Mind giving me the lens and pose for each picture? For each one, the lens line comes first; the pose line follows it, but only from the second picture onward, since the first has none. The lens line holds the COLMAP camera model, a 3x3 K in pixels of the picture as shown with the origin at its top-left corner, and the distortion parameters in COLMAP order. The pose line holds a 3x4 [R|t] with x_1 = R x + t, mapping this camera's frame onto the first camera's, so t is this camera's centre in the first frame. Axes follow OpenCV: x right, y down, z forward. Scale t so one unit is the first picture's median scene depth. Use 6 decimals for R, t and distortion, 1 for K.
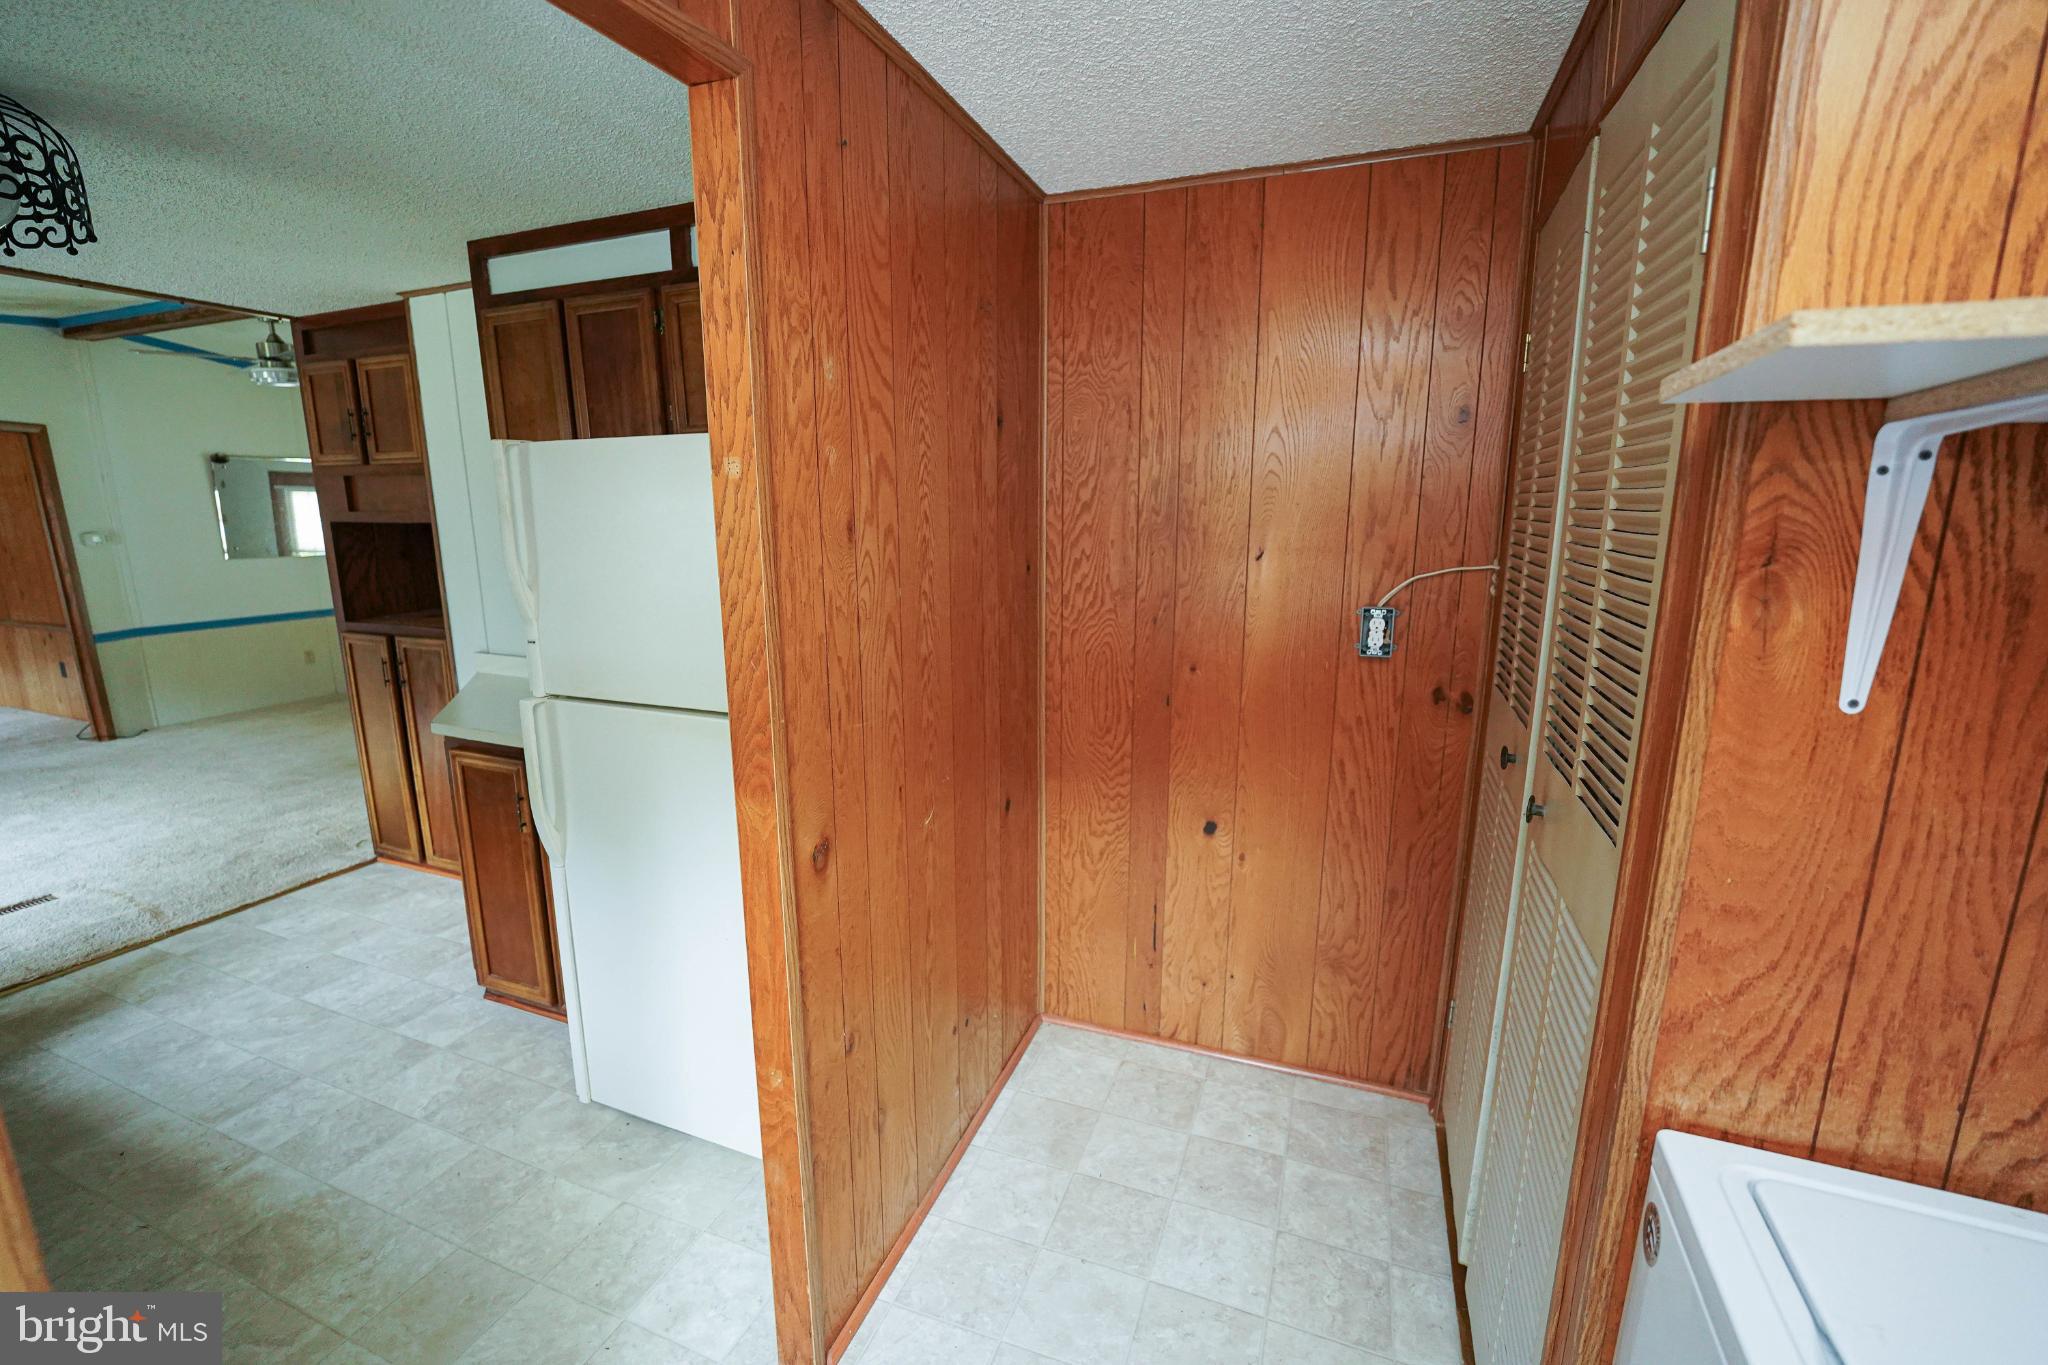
lens RADIAL K [[857.2, 0, 1024.0], [0, 857.2, 682.5], [0, 0, 1]] dist [-0.044124, 0.008008]
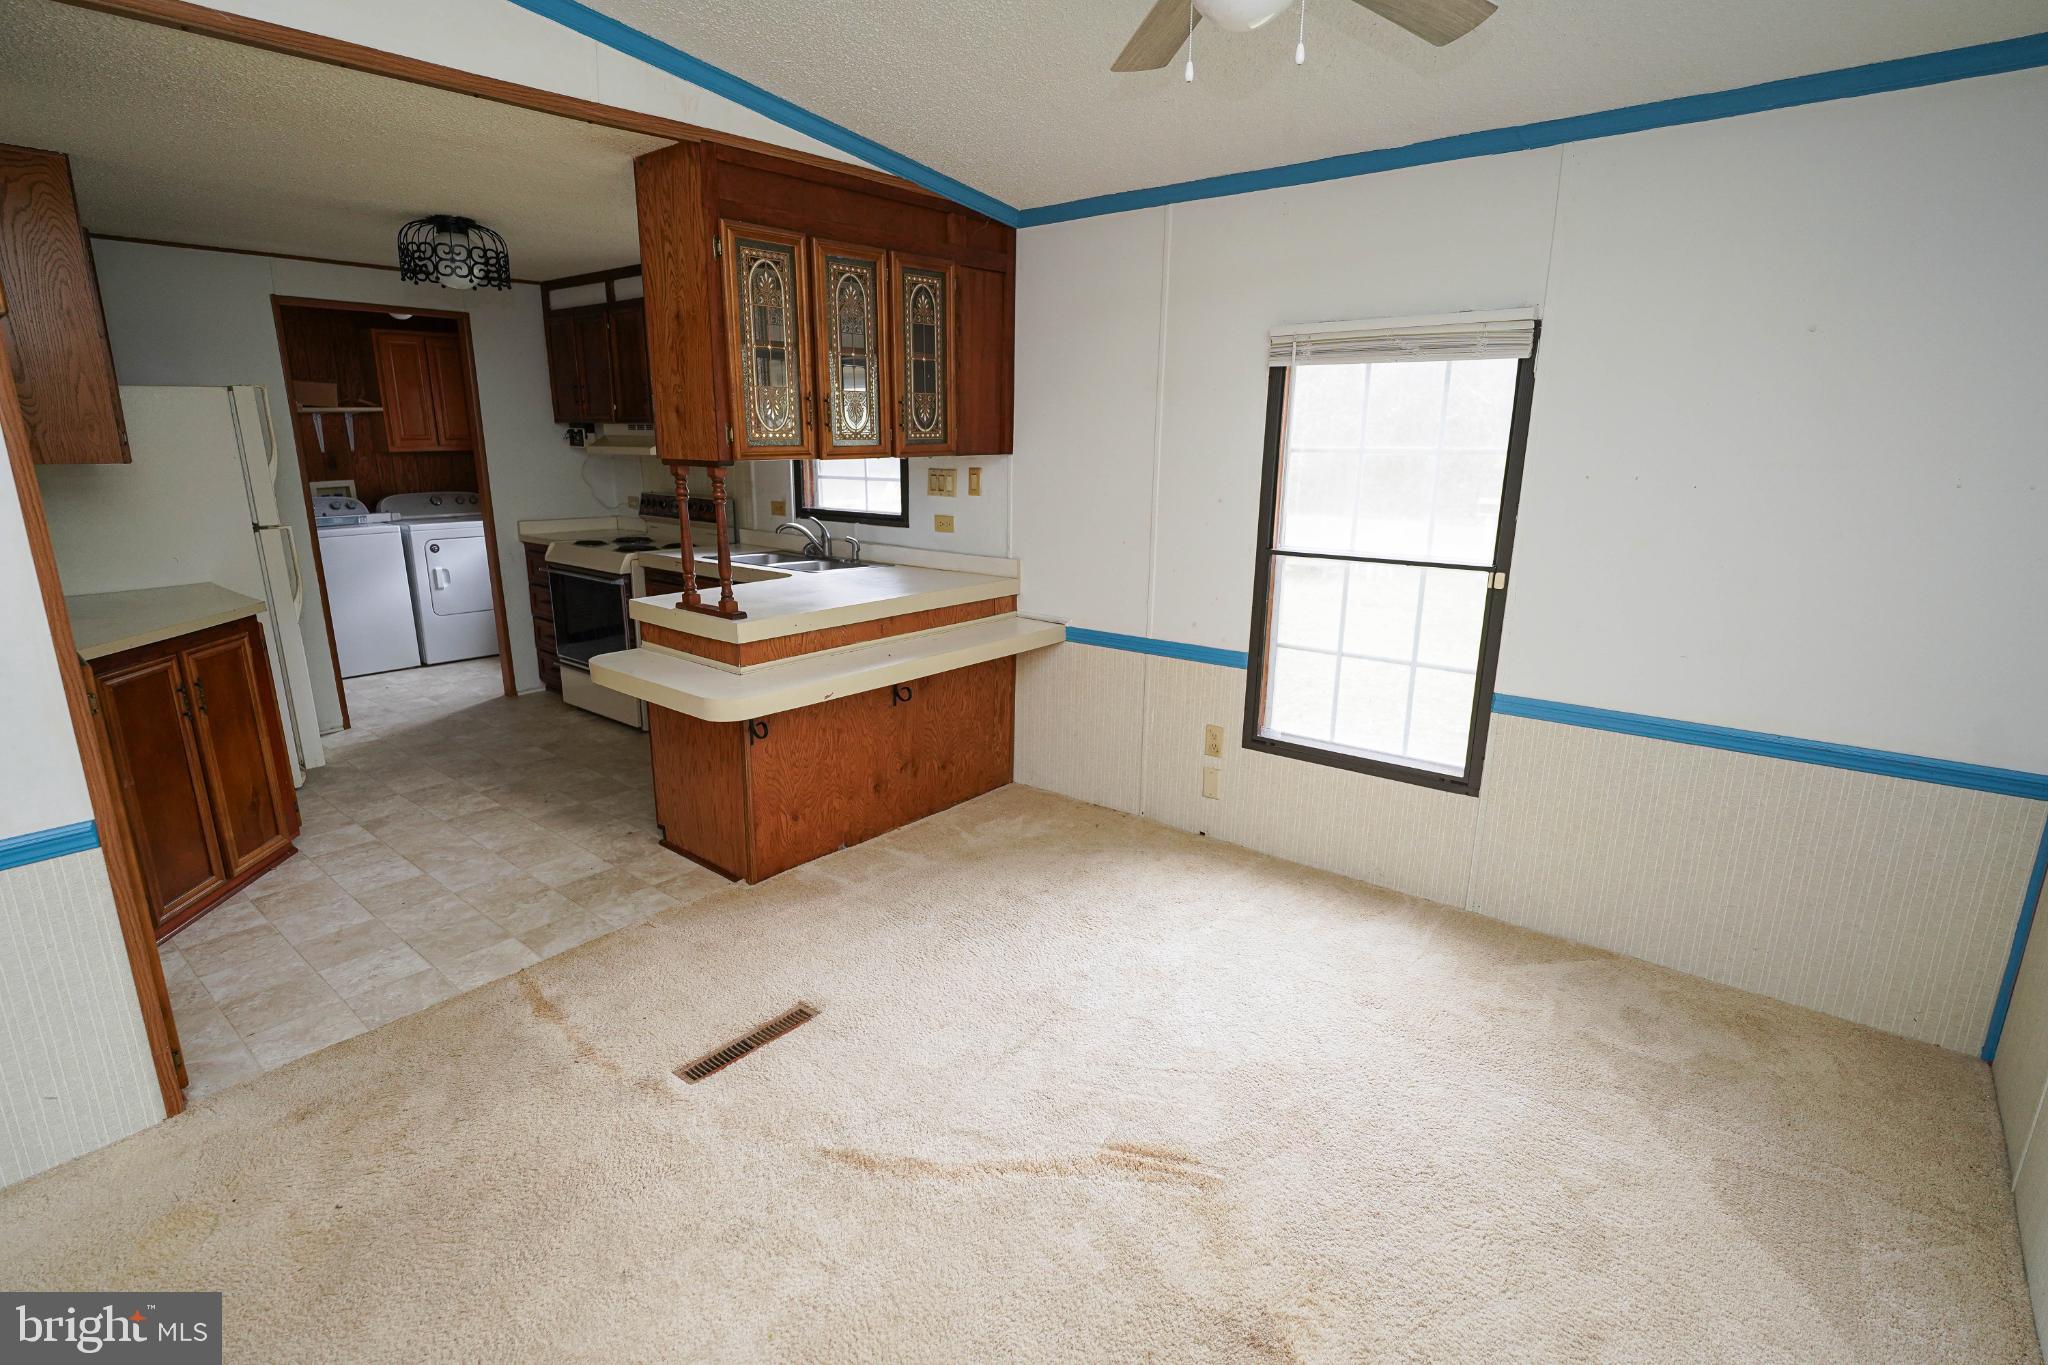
lens RADIAL K [[983.2, 0, 1024.0], [0, 983.2, 682.5], [0, 0, 1]] dist [-0.014363, -0.000072]
pose [[-0.945590, -0.082602, 0.314702, -1.578649], [0.067356, 0.896585, 0.437719, -0.276140], [-0.318313, 0.435099, -0.842238, 1.357098]]
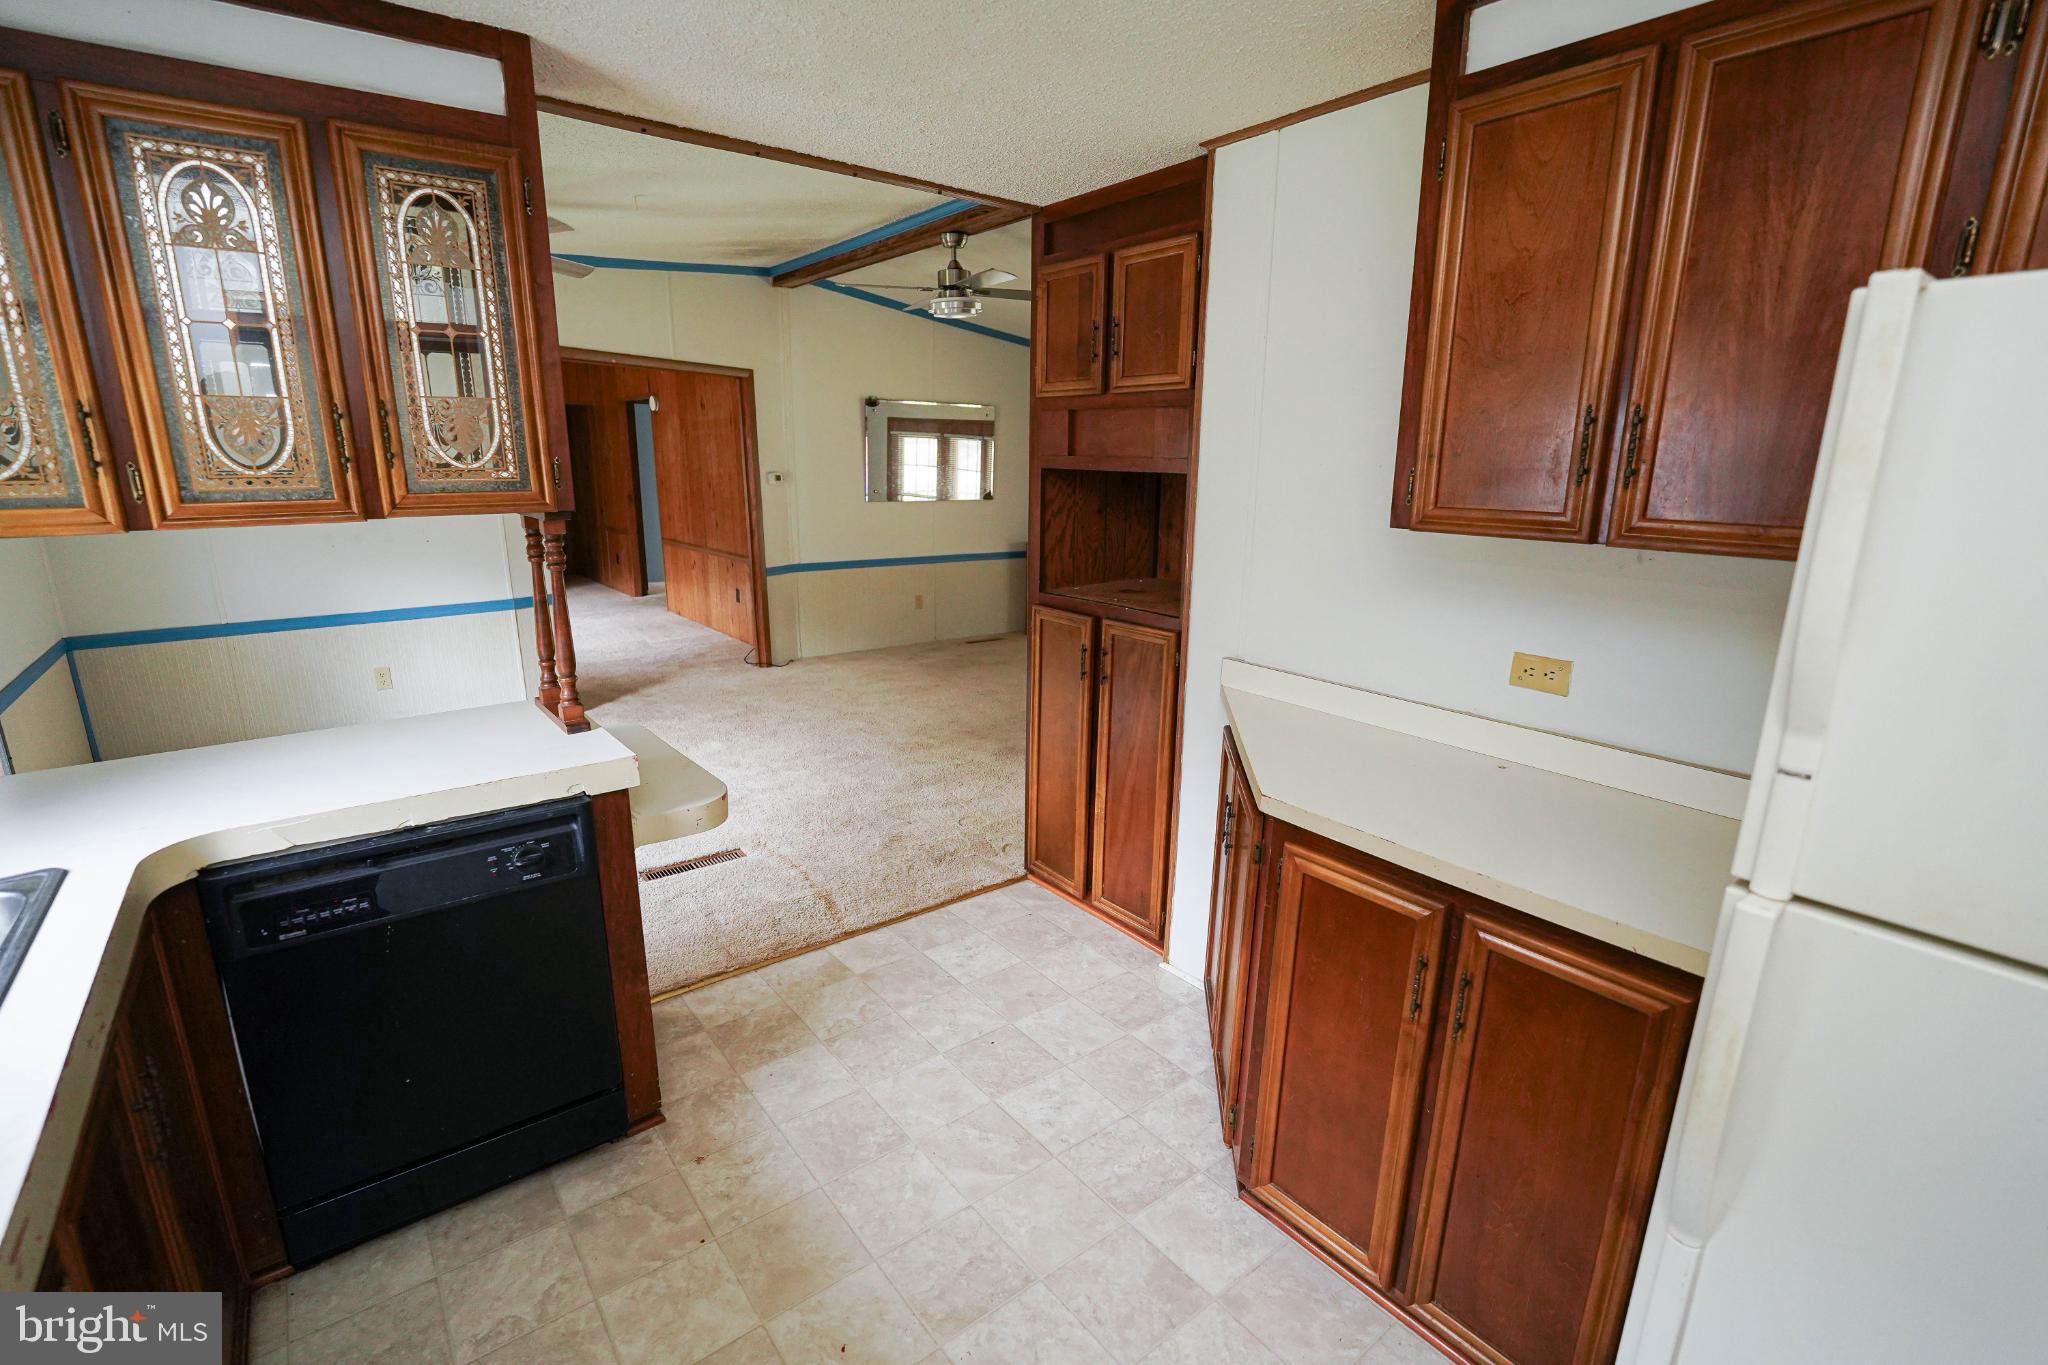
lens RADIAL K [[907.2, 0, 1024.0], [0, 907.2, 682.5], [0, 0, 1]] dist [-0.024559, -0.000012]
pose [[0.858403, 0.133599, -0.495273, -0.391322], [-0.116279, 0.991035, 0.065797, -0.043494], [0.499623, 0.001110, 0.866242, 0.235792]]
